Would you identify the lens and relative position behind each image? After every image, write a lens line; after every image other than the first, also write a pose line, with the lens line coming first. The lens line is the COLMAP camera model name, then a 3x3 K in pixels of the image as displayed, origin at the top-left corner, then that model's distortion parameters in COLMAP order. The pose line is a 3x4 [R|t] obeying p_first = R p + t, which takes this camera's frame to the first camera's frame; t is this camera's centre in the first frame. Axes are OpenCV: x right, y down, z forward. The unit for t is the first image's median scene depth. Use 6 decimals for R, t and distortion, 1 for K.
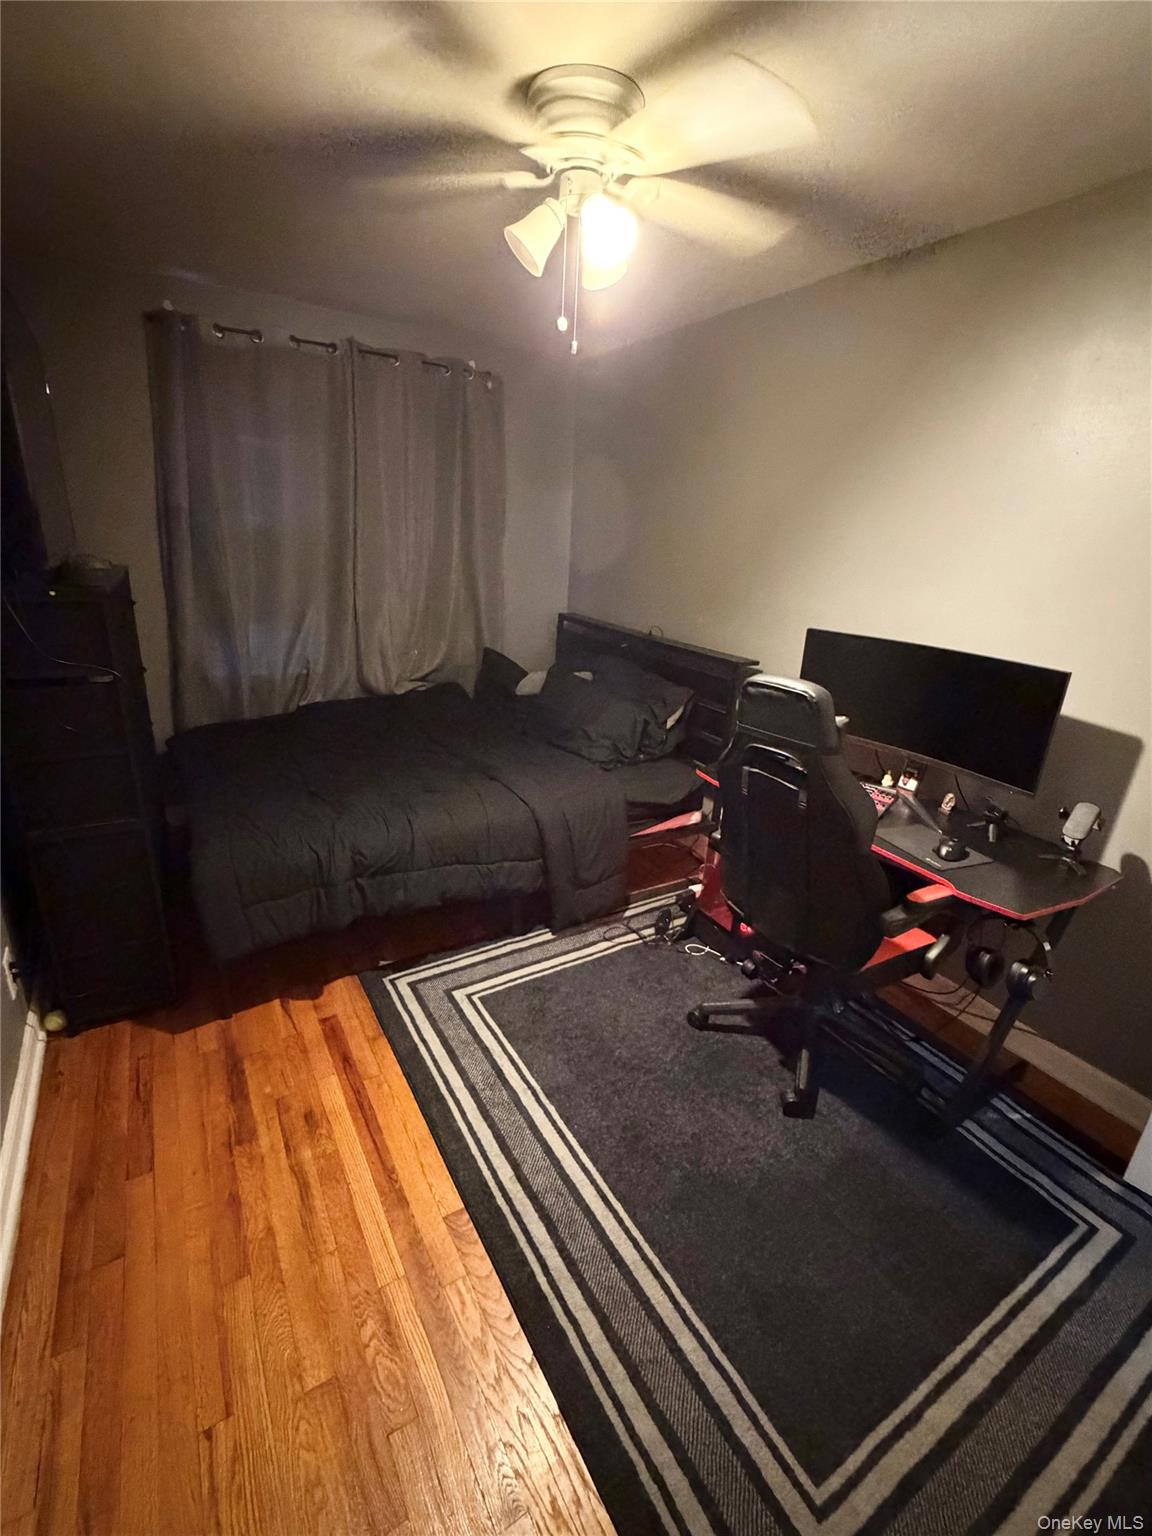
lens RADIAL K [[662.7, 0, 576.0], [0, 662.7, 768.0], [0, 0, 1]] dist [0.000016, 0.000050]
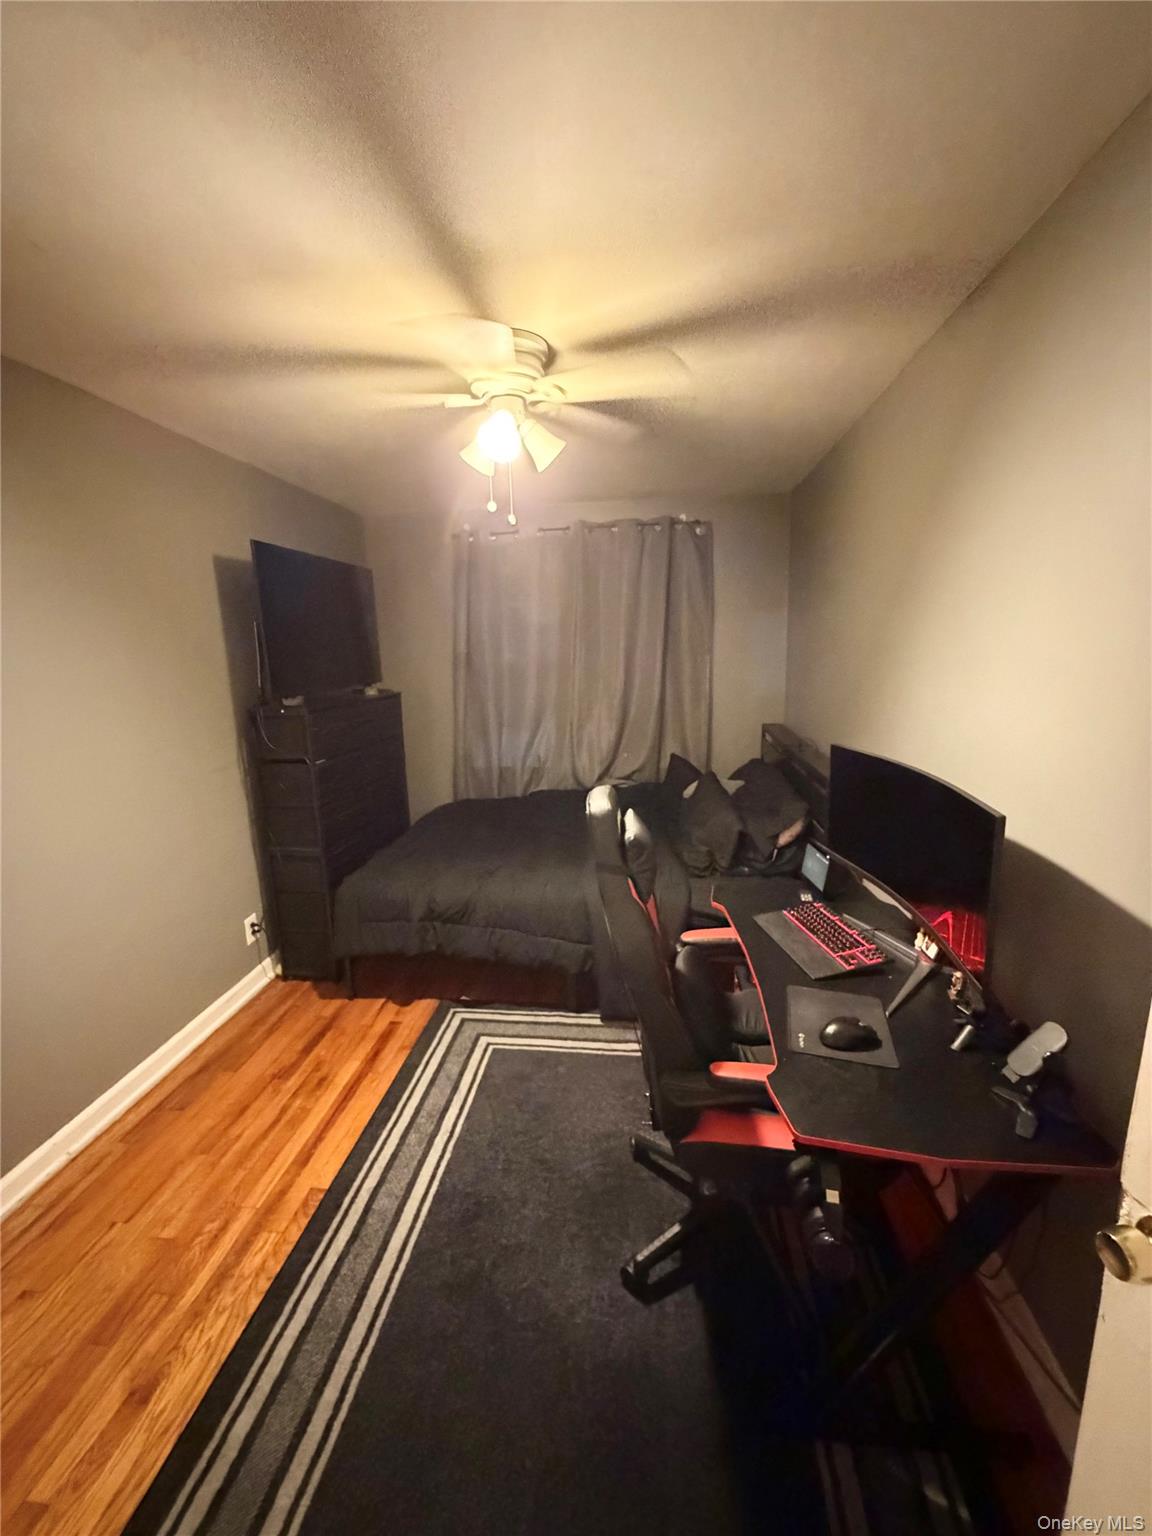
lens RADIAL K [[609.4, 0, 576.0], [0, 609.4, 768.0], [0, 0, 1]] dist [-0.001261, 0.000623]
pose [[0.782945, 0.053432, -0.619792, 0.667939], [-0.146328, 0.984169, -0.100001, -0.055573], [0.604637, 0.168988, 0.778368, 0.196847]]
